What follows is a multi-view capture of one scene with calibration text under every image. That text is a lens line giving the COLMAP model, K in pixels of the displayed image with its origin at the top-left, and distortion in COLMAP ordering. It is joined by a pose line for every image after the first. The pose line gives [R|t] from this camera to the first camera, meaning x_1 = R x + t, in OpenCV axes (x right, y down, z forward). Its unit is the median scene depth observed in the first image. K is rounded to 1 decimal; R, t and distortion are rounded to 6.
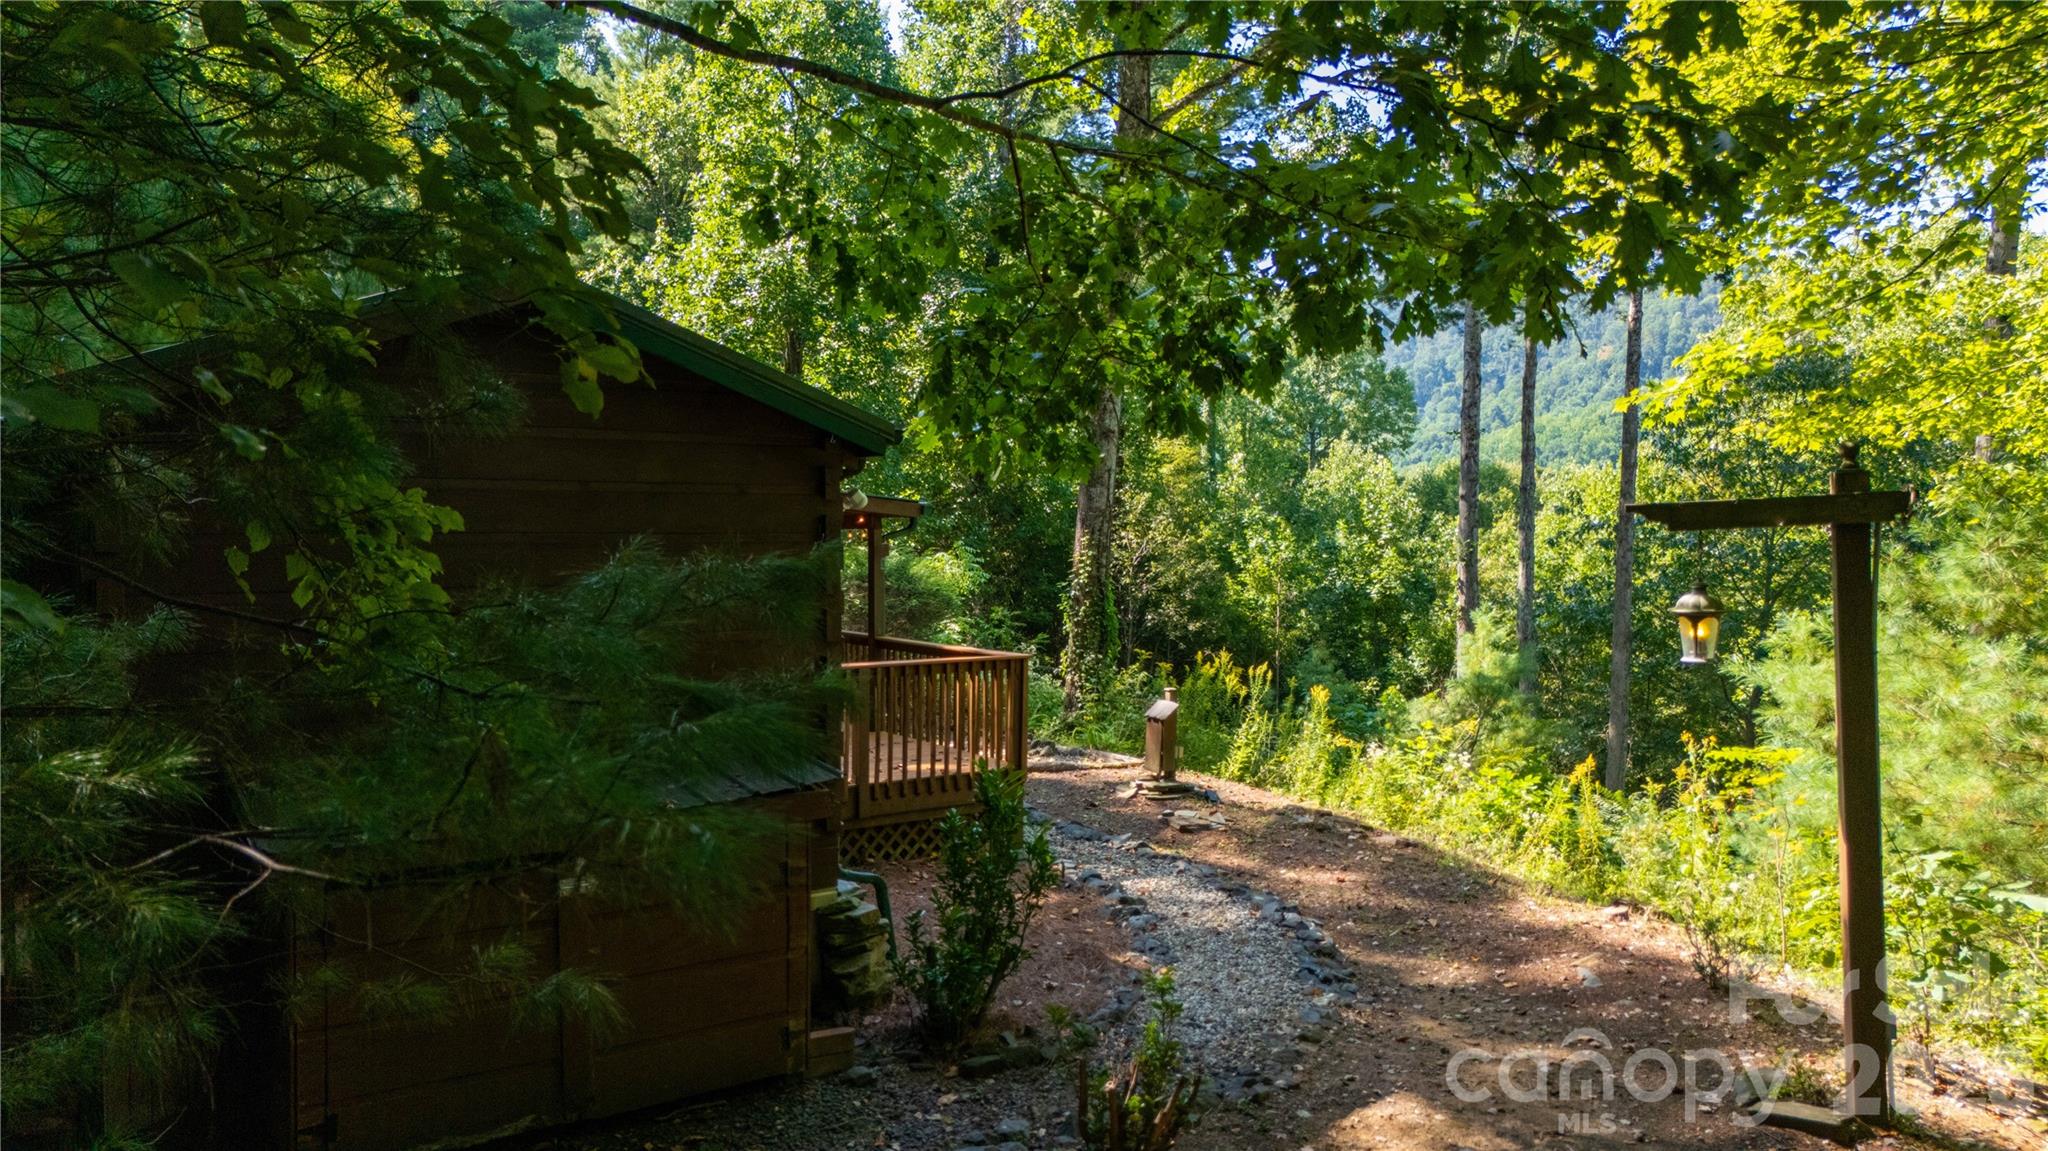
lens RADIAL K [[1510.4, 0, 1017.5], [0, 1510.4, 571.8], [0, 0, 1]] dist [0.096790, -0.111268]
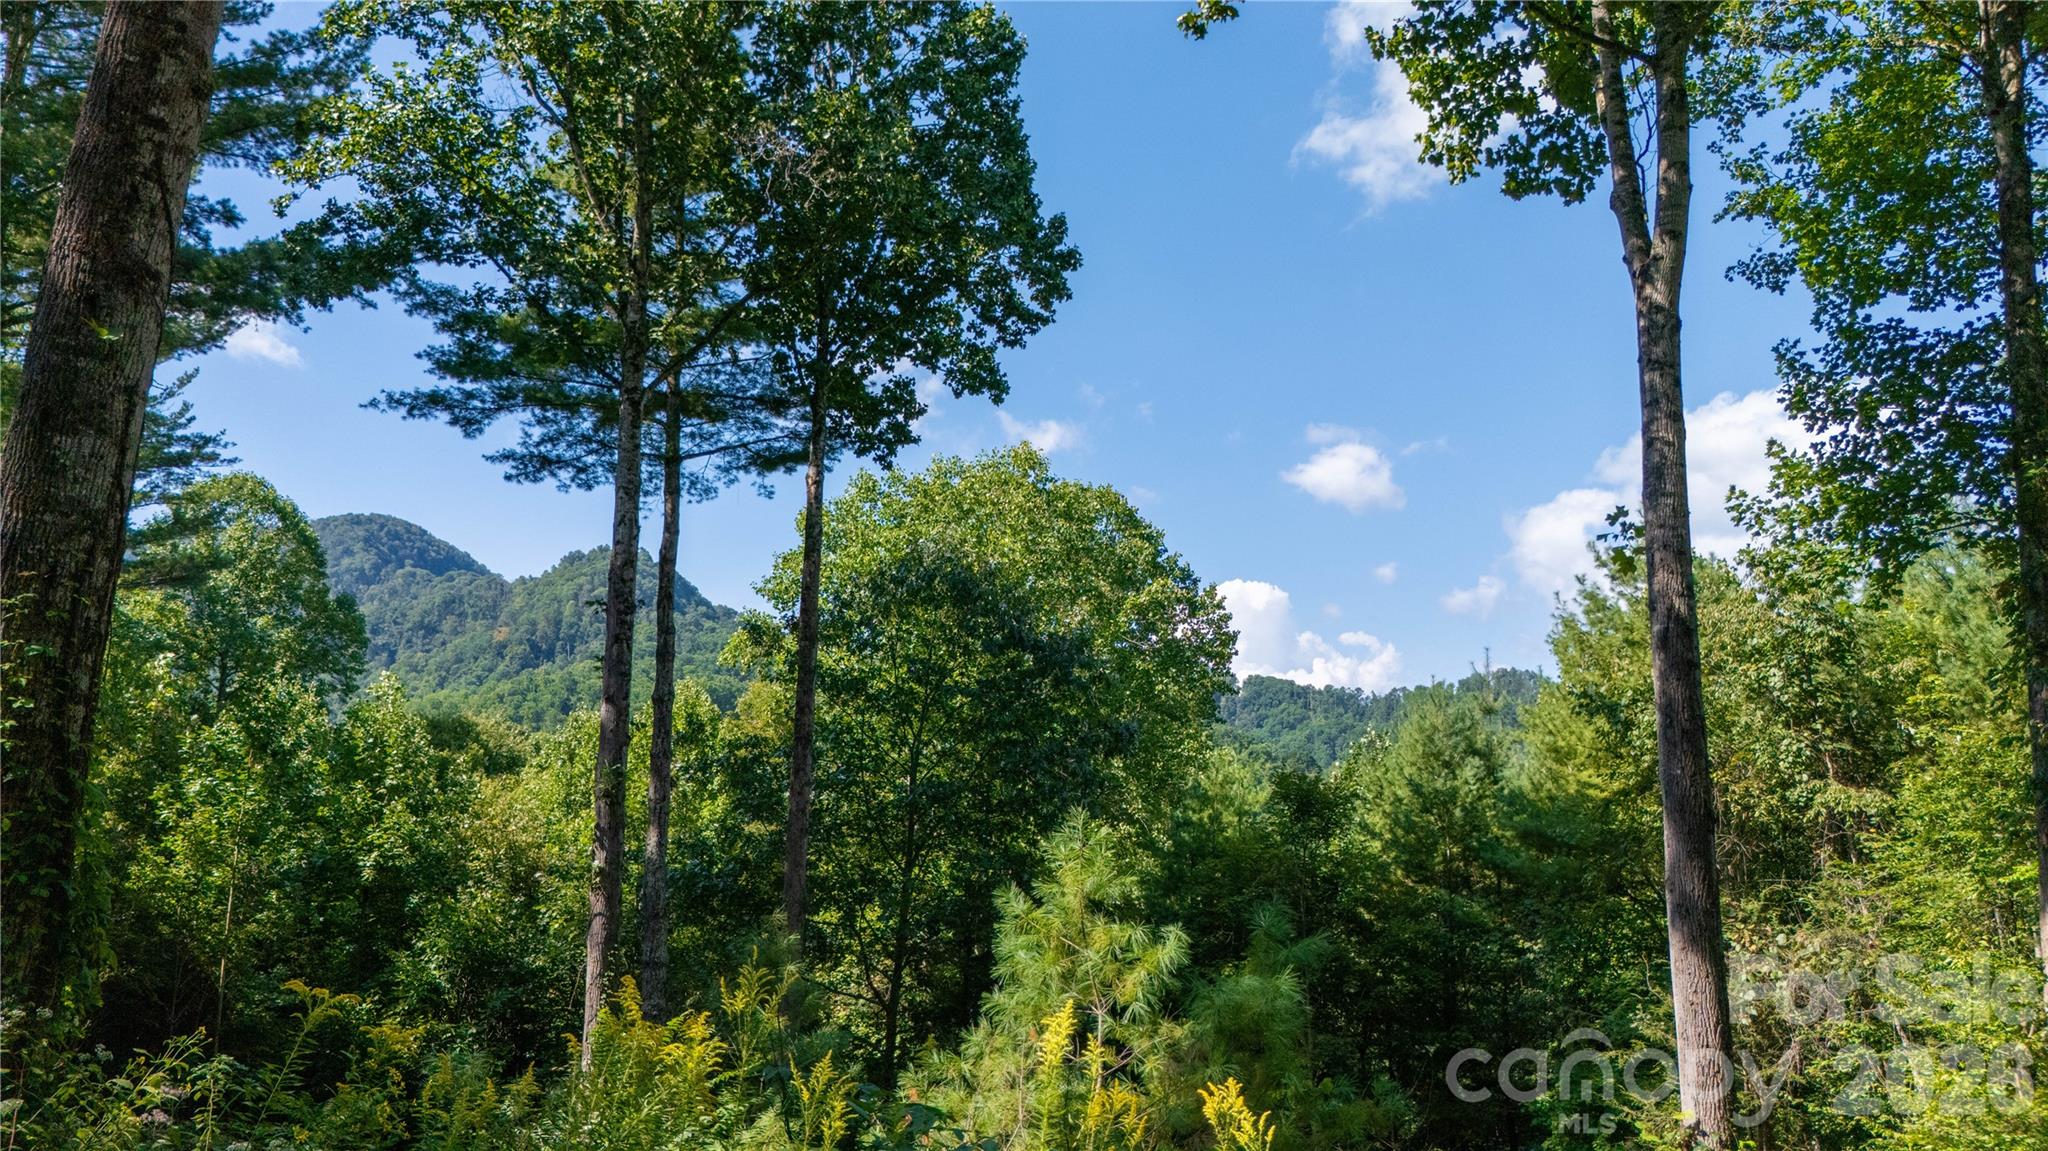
lens RADIAL K [[1510.4, 0, 1017.5], [0, 1510.4, 571.8], [0, 0, 1]] dist [0.096790, -0.111268]
pose [[0.764760, 0.100738, 0.636392, 0.001656], [0.017764, 0.984030, -0.177114, 0.011465], [-0.644071, 0.146754, 0.750757, 0.263761]]
